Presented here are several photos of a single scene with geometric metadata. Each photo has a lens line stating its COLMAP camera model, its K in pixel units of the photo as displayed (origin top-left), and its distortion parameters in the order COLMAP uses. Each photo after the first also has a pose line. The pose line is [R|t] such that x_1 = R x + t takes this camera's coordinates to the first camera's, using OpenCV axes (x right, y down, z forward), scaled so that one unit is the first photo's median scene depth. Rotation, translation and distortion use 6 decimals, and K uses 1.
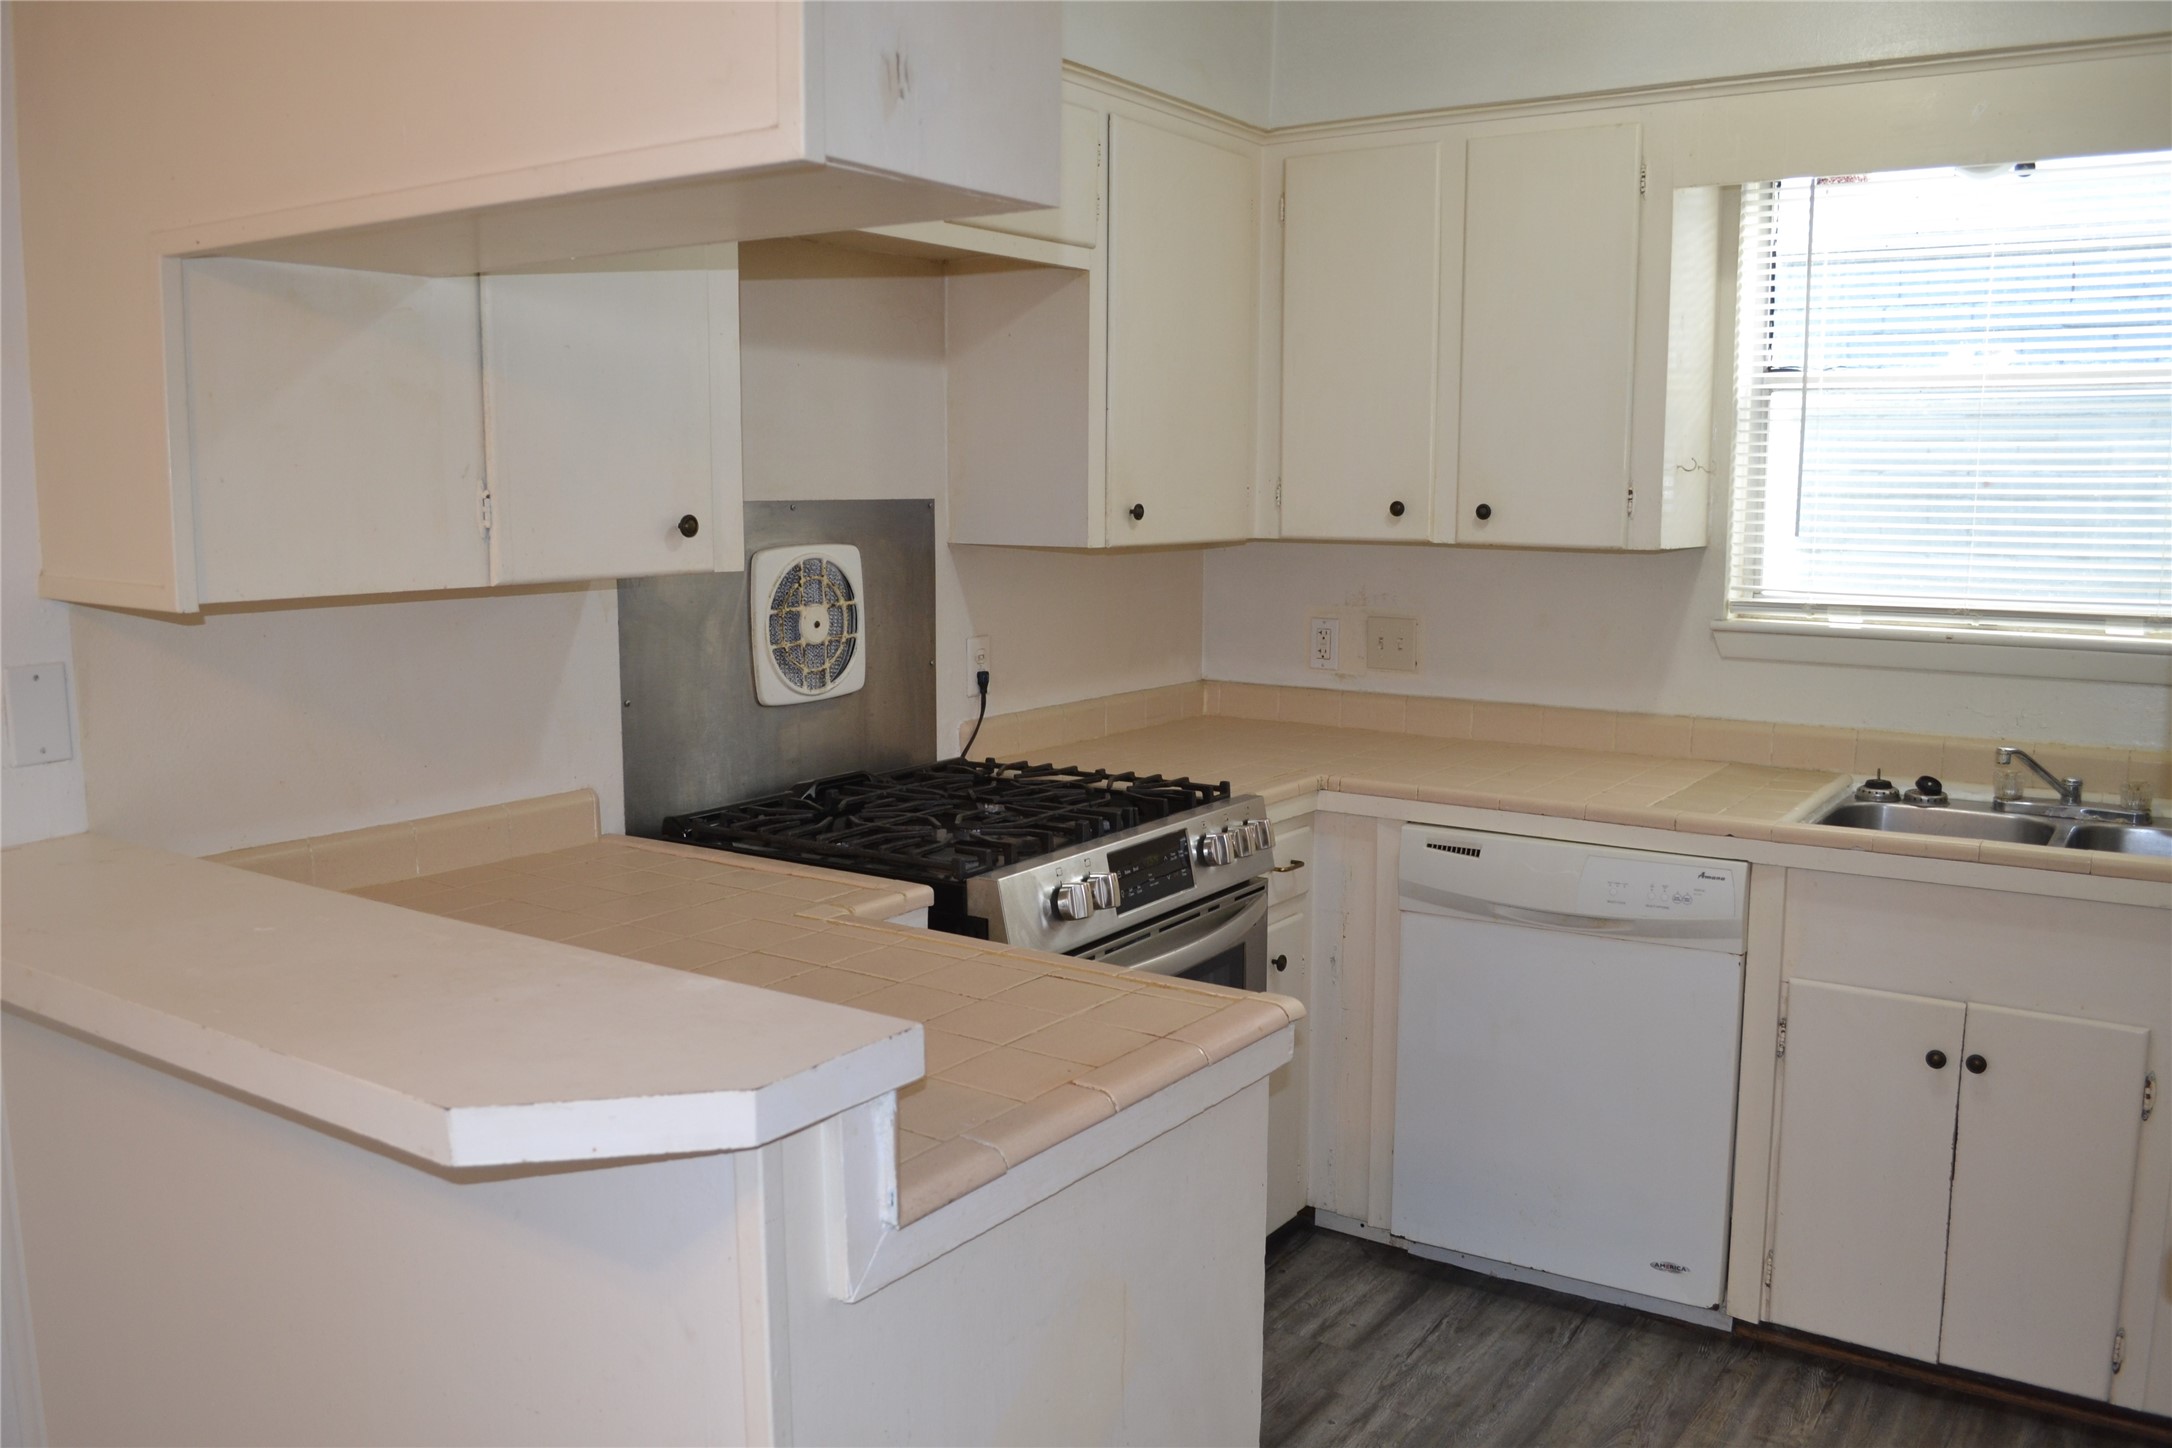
lens RADIAL K [[1738.8, 0, 1083.4], [0, 1738.8, 725.2], [0, 0, 1]] dist [-0.080547, -0.002696]
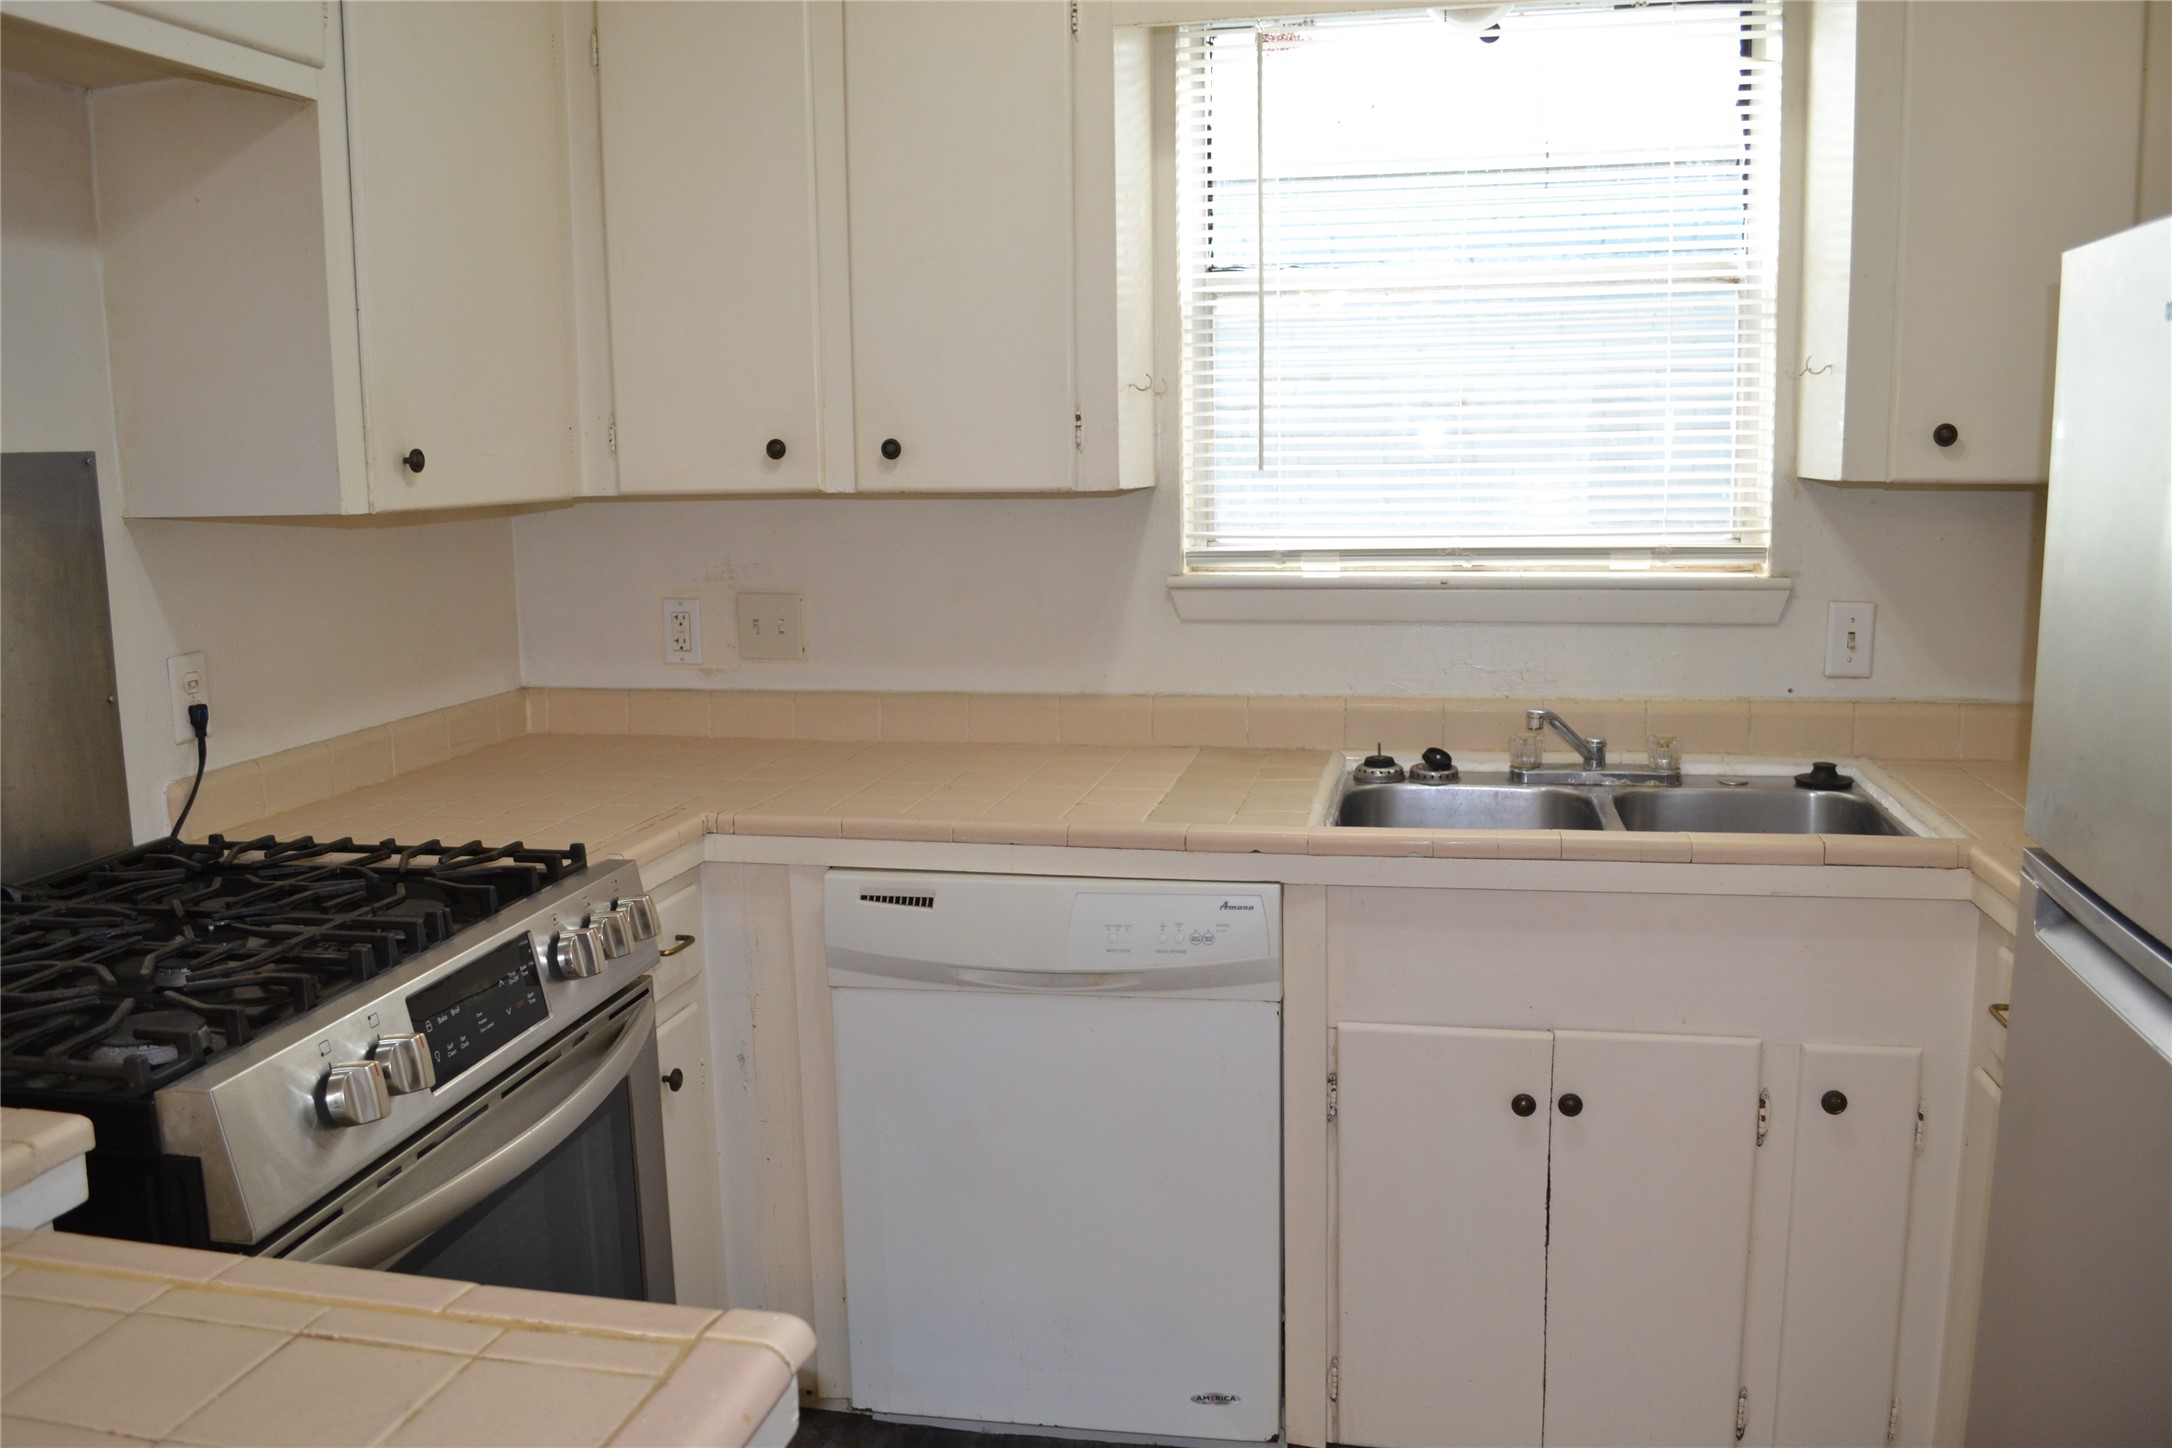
lens RADIAL K [[1738.8, 0, 1078.8], [0, 1738.8, 727.6], [0, 0, 1]] dist [-0.080547, -0.002696]
pose [[0.923291, -0.077821, 0.376134, 0.010314], [0.071084, 0.996964, 0.031780, -0.020002], [-0.377465, -0.002605, 0.926020, 0.271621]]
